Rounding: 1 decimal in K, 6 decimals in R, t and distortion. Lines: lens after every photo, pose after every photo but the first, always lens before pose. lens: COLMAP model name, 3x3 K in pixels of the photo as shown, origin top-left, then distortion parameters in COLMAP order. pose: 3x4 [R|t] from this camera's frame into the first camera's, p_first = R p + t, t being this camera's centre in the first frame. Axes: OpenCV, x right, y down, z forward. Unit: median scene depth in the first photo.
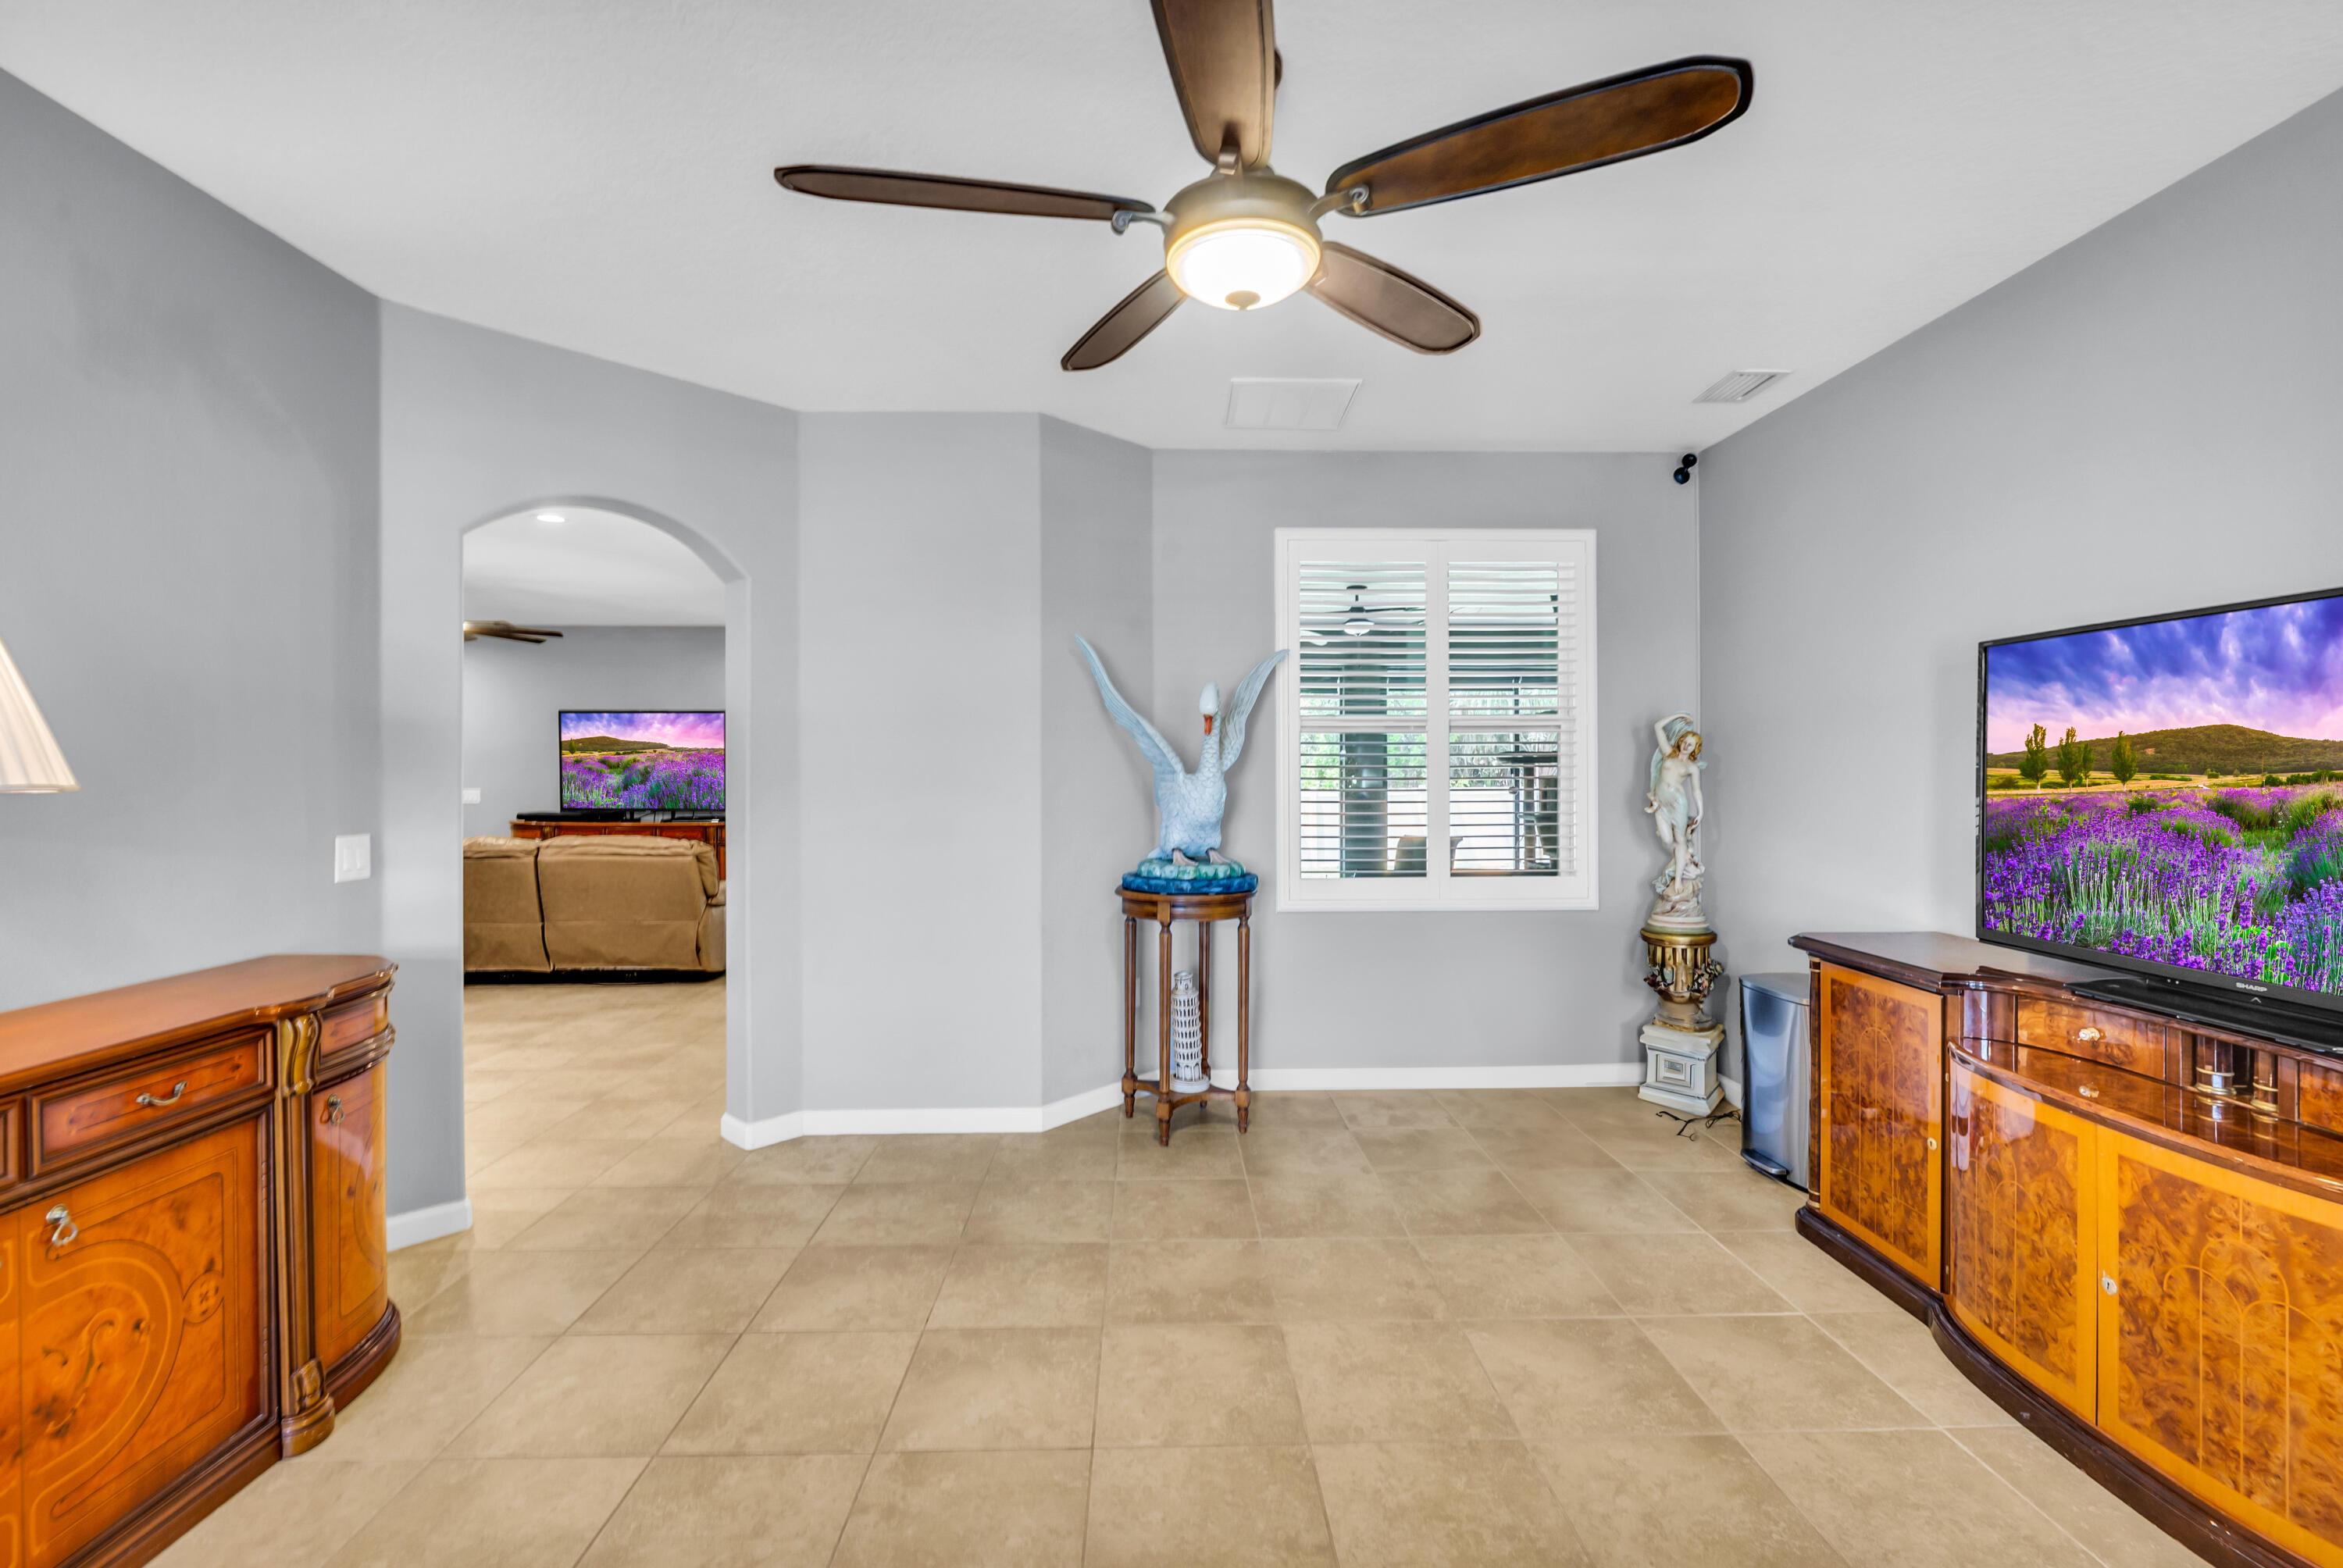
lens RADIAL K [[998.3, 0, 1184.5], [0, 998.3, 770.1], [0, 0, 1]] dist [-0.003021, -0.000289]
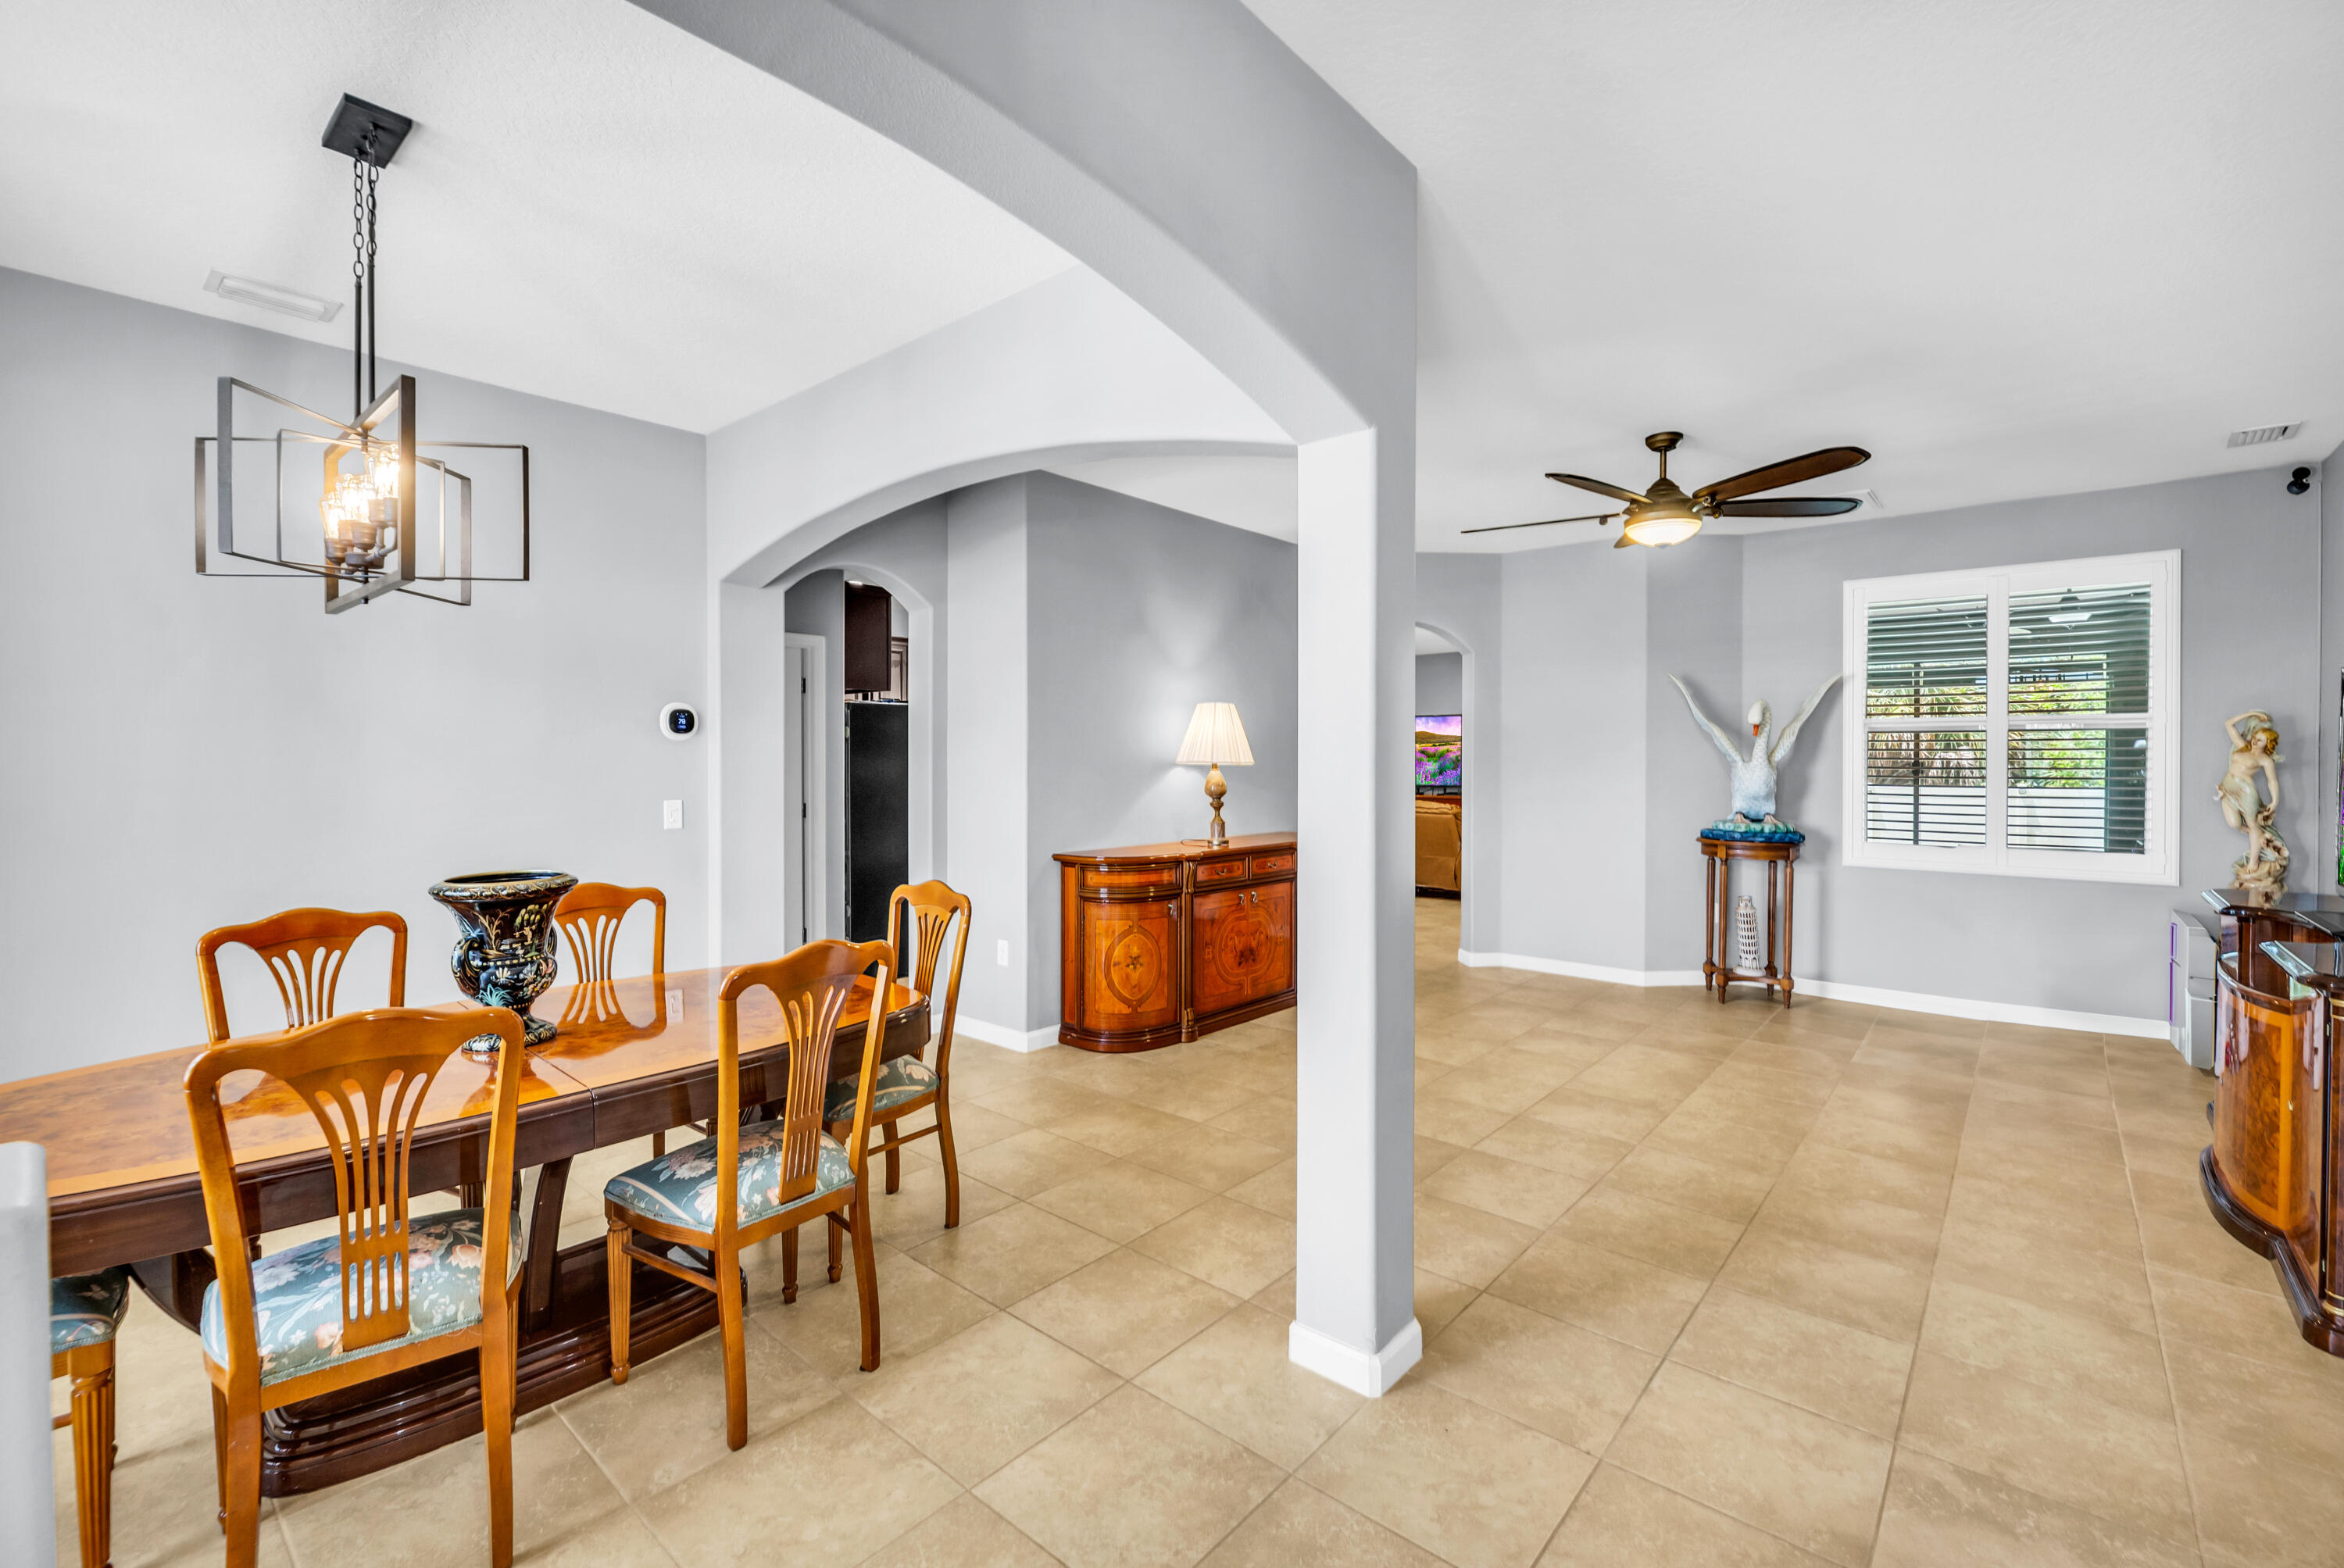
lens RADIAL K [[998.8, 0, 1185.0], [0, 998.8, 770.1], [0, 0, 1]] dist [-0.003021, -0.000289]
pose [[0.737953, 0.012555, -0.674735, 0.383199], [-0.004509, 0.999896, 0.013674, -0.001936], [0.674837, -0.007048, 0.737933, -0.659405]]
